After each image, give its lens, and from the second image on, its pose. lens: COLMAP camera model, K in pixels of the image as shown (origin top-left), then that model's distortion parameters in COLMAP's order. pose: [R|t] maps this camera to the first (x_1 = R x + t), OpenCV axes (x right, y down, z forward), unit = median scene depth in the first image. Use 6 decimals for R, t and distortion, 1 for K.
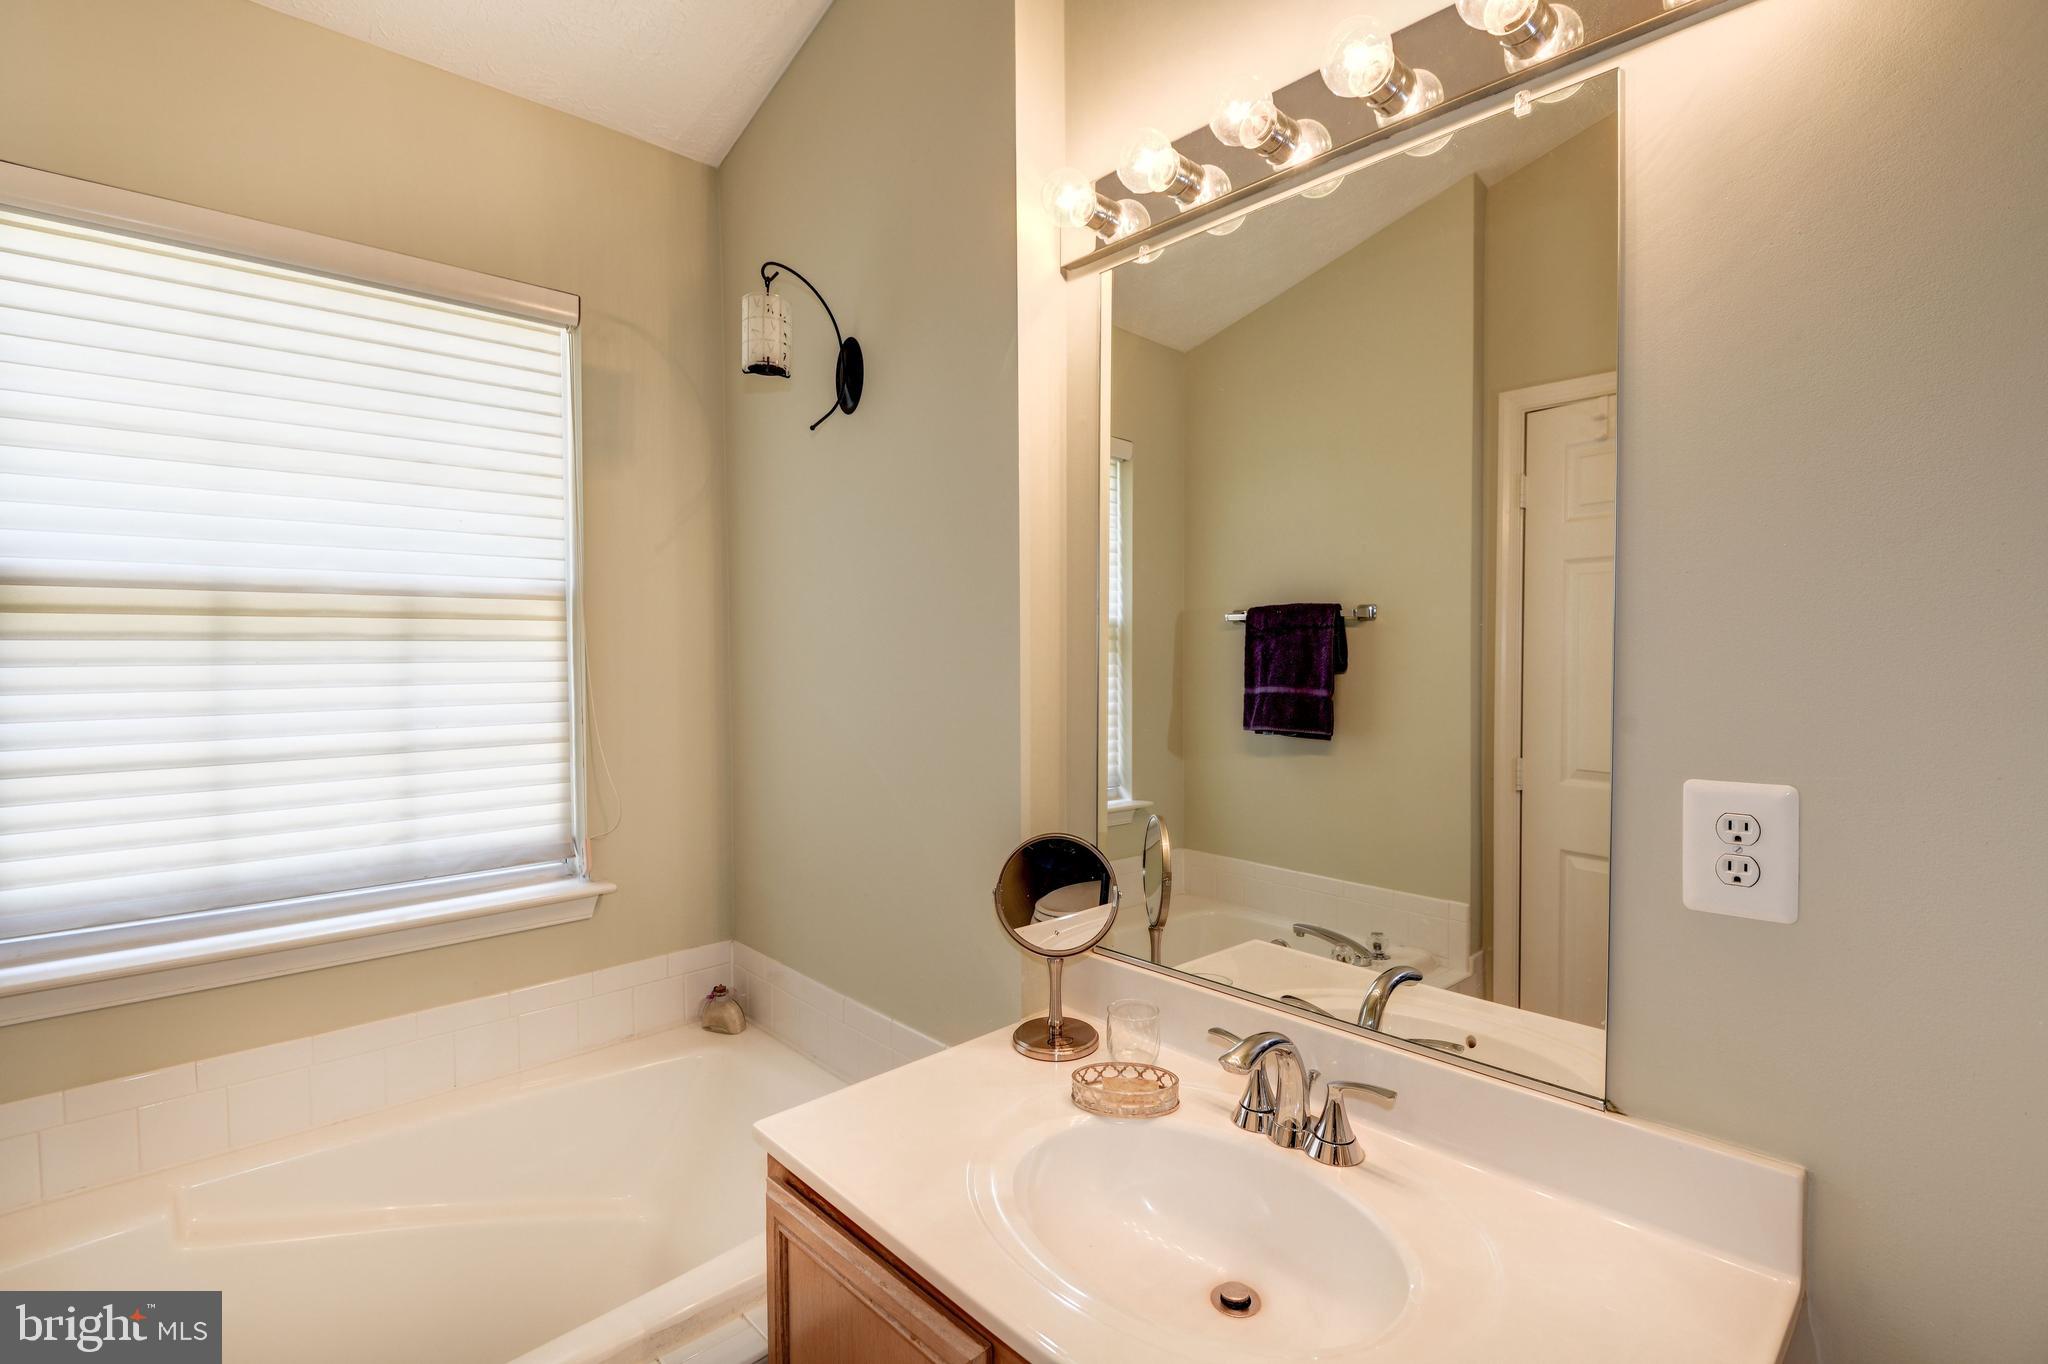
lens RADIAL K [[939.2, 0, 1024.0], [0, 939.2, 676.3], [0, 0, 1]] dist [-0.005182, -0.011740]
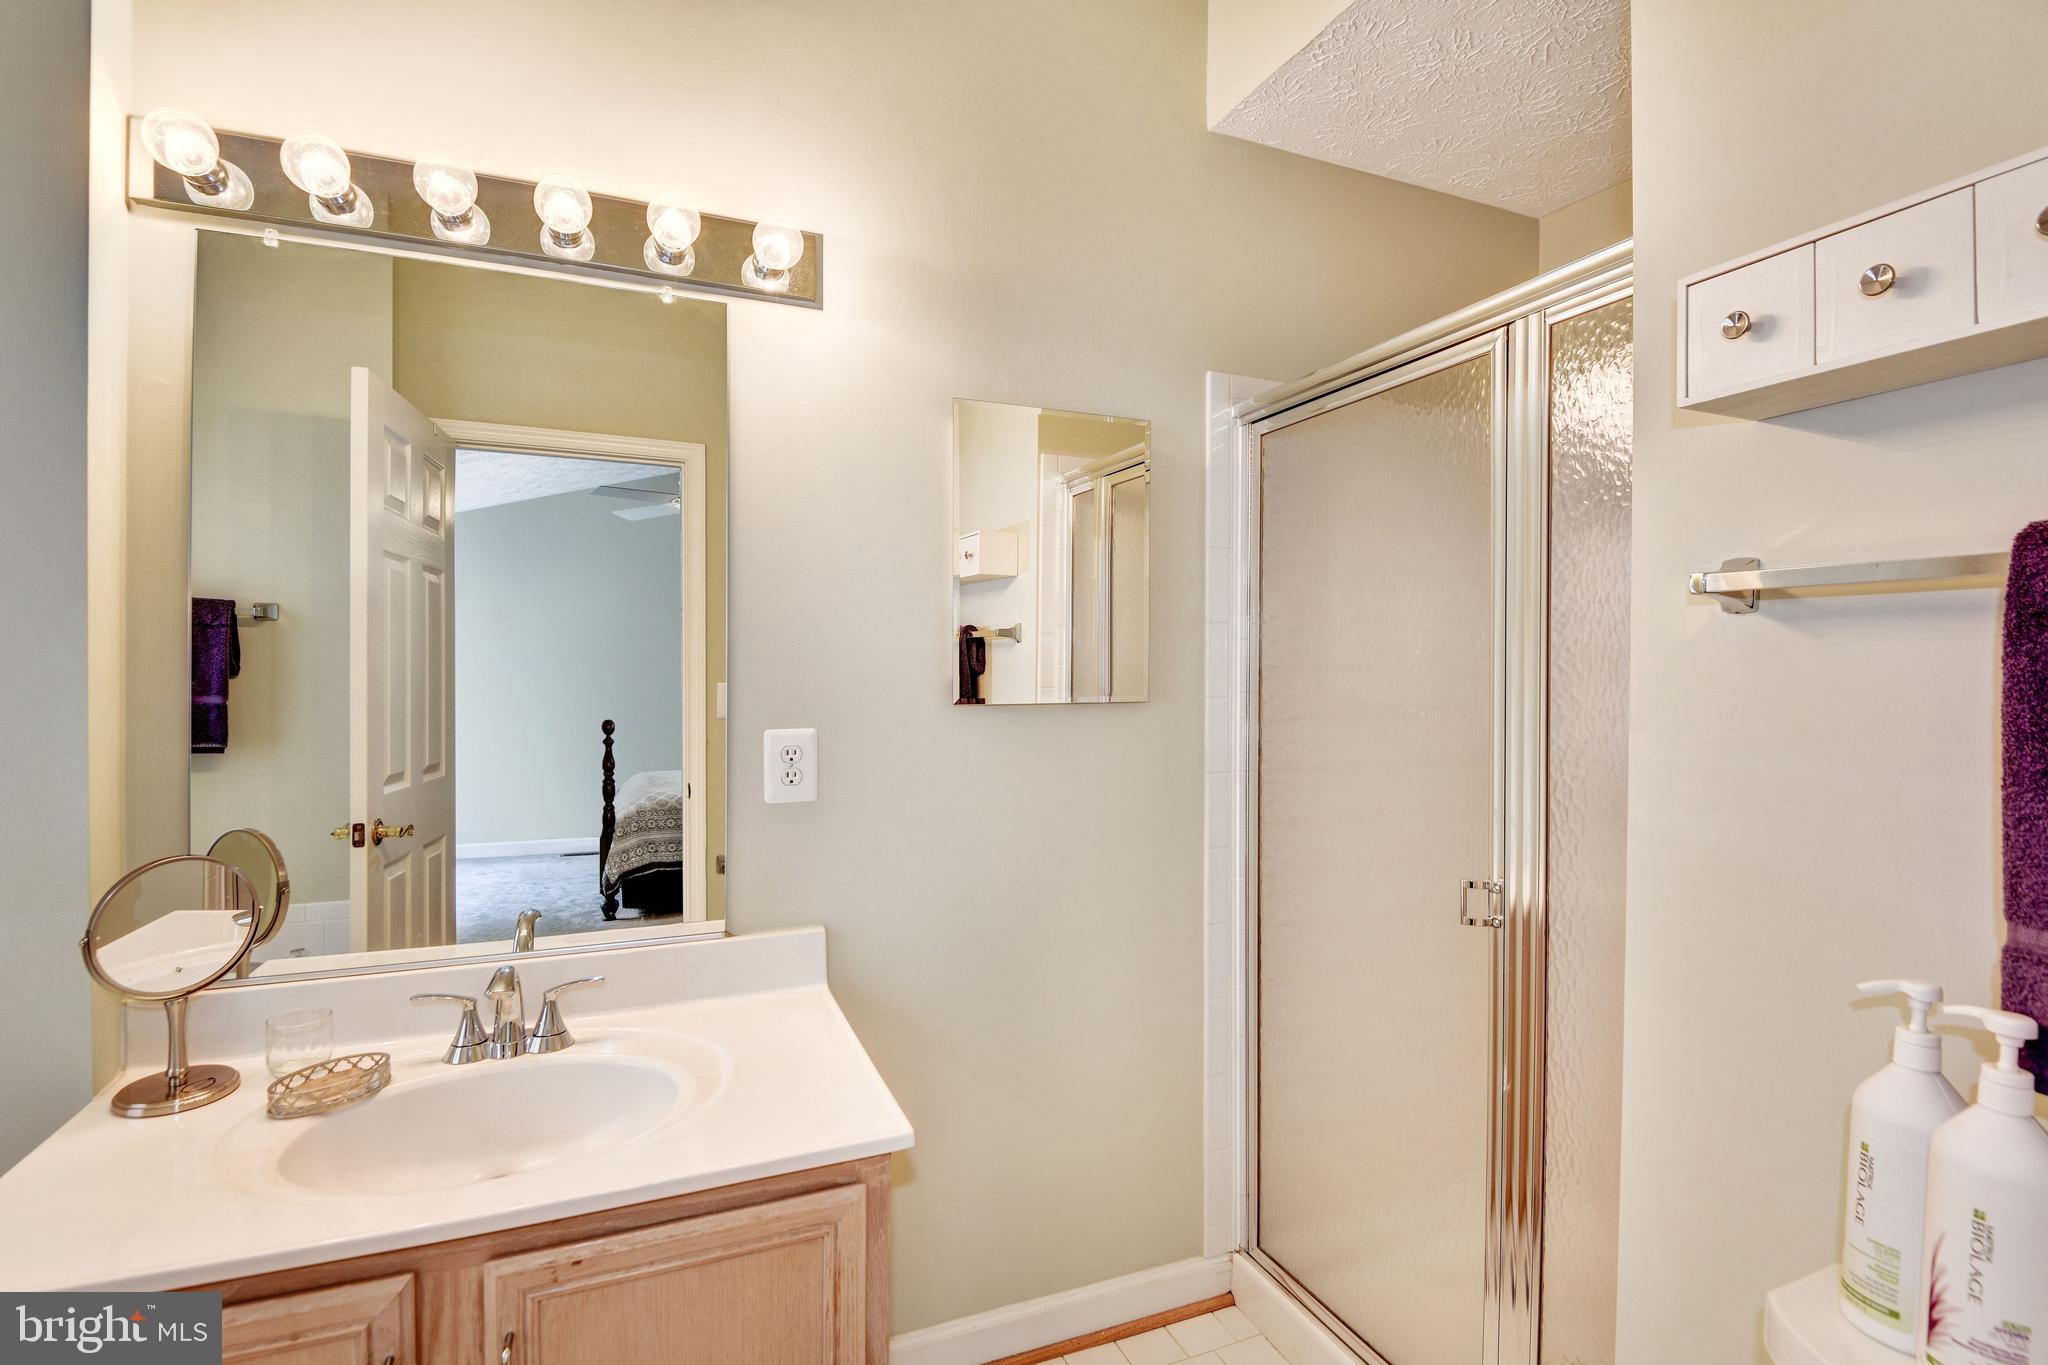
lens RADIAL K [[939.2, 0, 1021.2], [0, 939.2, 670.0], [0, 0, 1]] dist [-0.005182, -0.011740]
pose [[0.356597, 0.001930, 0.934256, -0.561011], [0.011708, 0.999910, -0.006534, 0.010850], [-0.934185, 0.013268, 0.356542, -0.058384]]
